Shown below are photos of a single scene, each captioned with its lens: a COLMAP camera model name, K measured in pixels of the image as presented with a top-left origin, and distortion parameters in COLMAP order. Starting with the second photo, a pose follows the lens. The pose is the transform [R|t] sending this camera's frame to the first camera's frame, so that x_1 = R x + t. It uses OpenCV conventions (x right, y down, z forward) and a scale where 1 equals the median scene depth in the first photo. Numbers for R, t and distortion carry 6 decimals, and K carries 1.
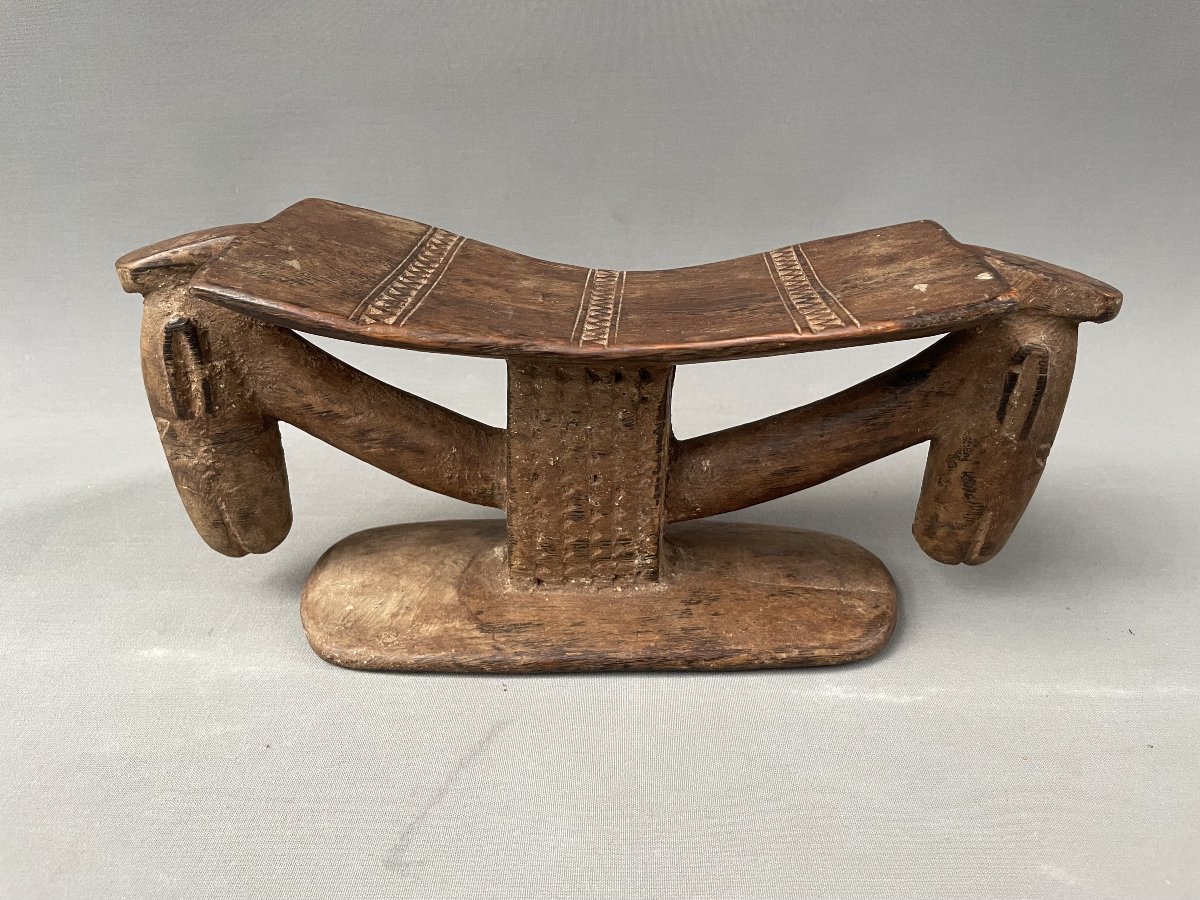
lens RADIAL K [[917.7, 0, 600.0], [0, 917.7, 450.0], [0, 0, 1]] dist [0.063849, -0.001940]
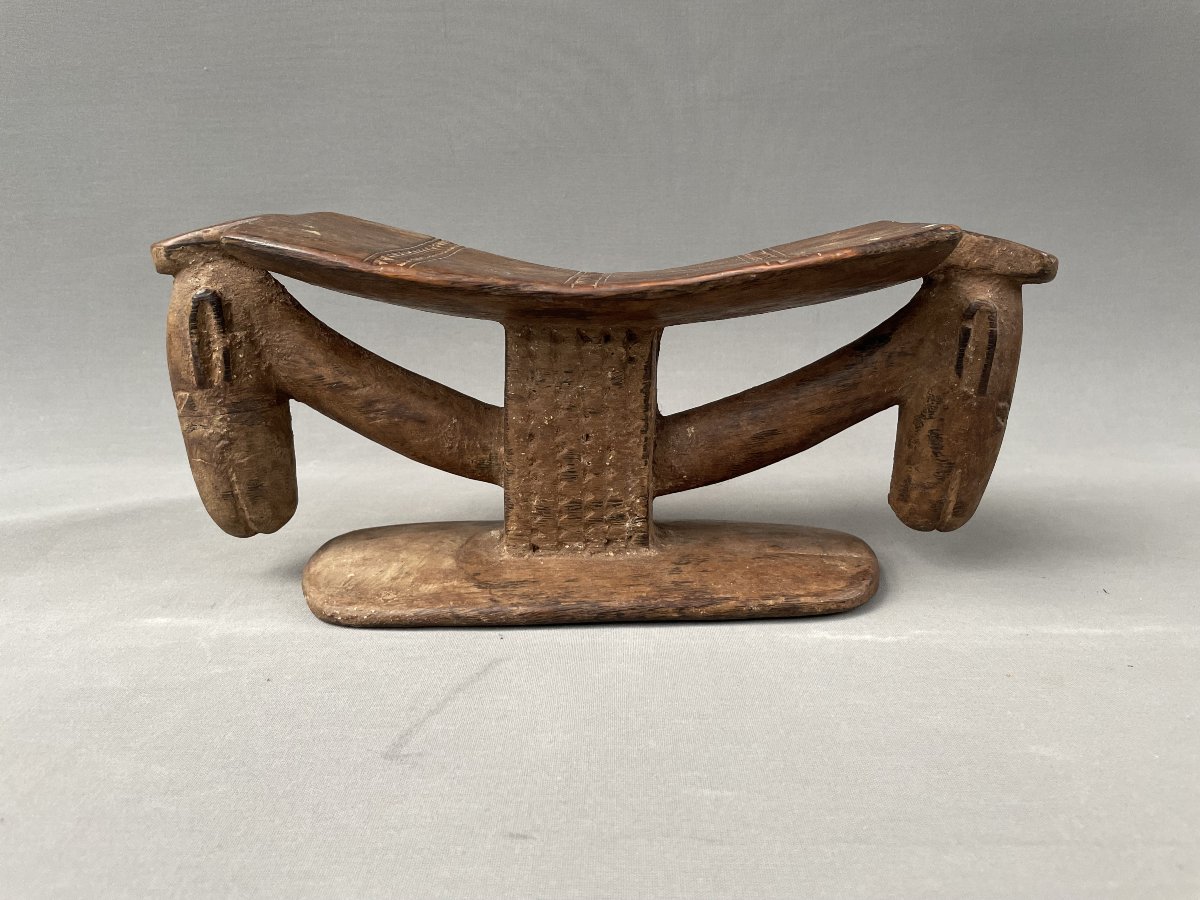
lens RADIAL K [[913.6, 0, 600.0], [0, 913.6, 450.0], [0, 0, 1]] dist [0.073283, -0.000589]
pose [[0.999856, -0.012060, 0.011980, -0.003026], [0.014069, 0.982639, -0.184992, 0.237428], [-0.009541, 0.185134, 0.982667, -0.041588]]
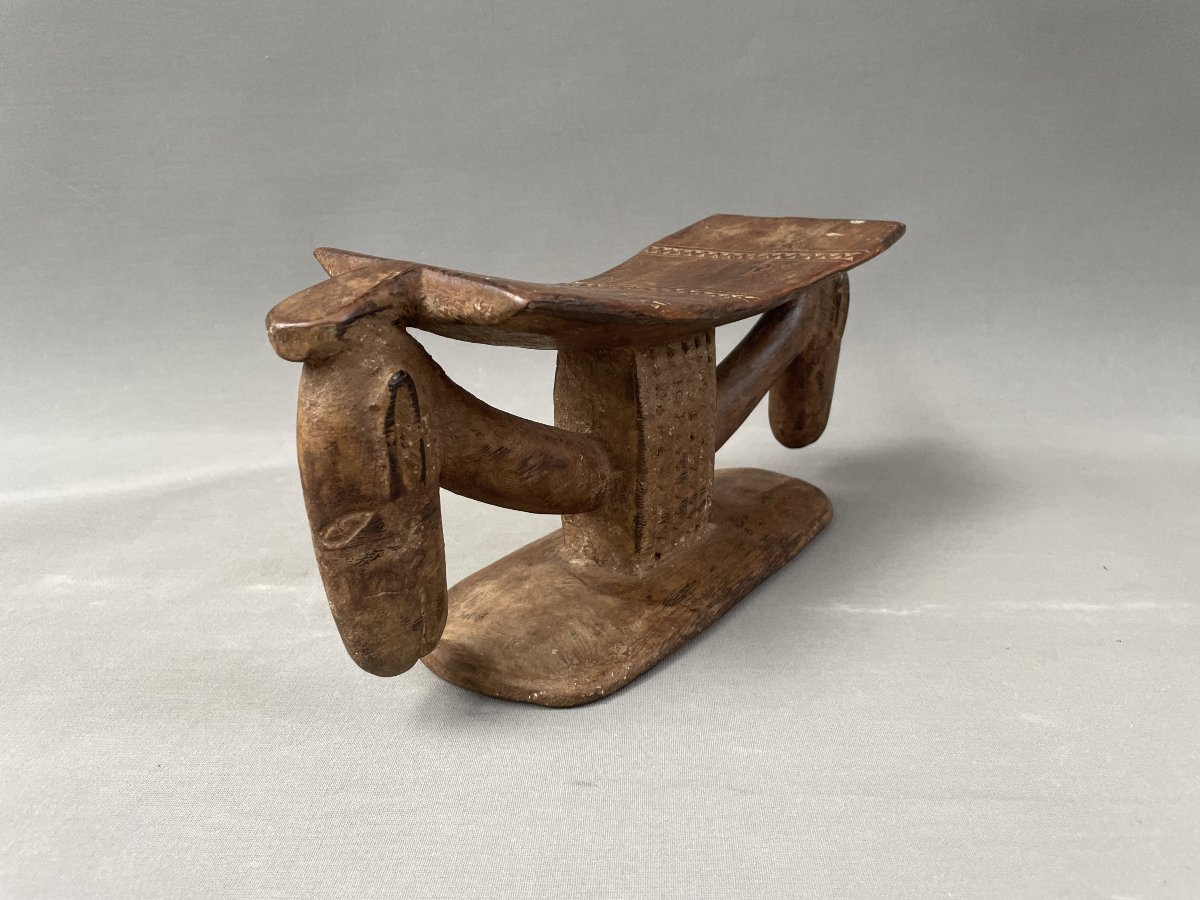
lens RADIAL K [[918.6, 0, 599.2], [0, 918.6, 470.3], [0, 0, 1]] dist [0.003046, -0.000213]
pose [[0.605738, -0.279407, 0.744992, -0.920047], [0.349664, 0.934534, 0.066189, -0.047094], [-0.714715, 0.220404, 0.663781, 0.325808]]
